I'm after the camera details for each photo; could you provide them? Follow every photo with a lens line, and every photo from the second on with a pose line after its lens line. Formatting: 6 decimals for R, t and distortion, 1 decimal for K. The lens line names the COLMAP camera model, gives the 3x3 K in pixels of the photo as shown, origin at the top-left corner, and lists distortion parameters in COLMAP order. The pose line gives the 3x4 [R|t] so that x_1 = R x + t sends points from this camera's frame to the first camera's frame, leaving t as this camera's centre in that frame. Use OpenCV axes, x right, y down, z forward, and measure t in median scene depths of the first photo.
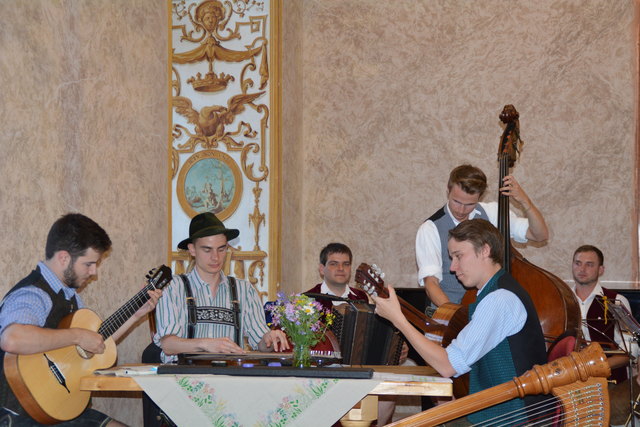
lens RADIAL K [[1224.1, 0, 345.1], [0, 1224.1, 212.5], [0, 0, 1]] dist [0.497719, 0.000000]
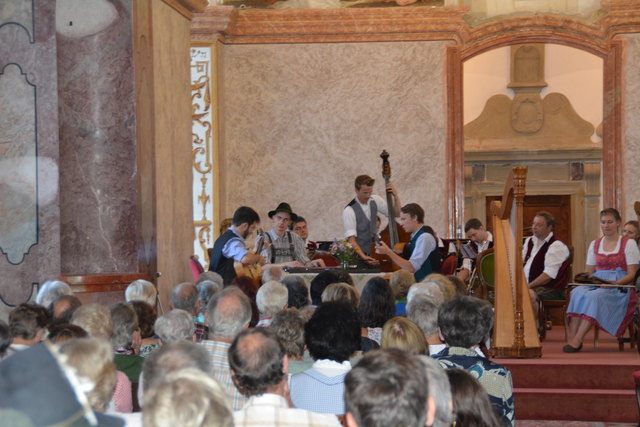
lens RADIAL K [[2196.5, 0, 319.4], [0, 2196.5, 213.0], [0, 0, 1]] dist [1.340977, 0.000000]
pose [[0.965326, -0.013459, 0.260702, -0.626855], [0.004590, 0.999391, 0.034597, -0.068574], [-0.261008, -0.032201, 0.964799, -1.589560]]
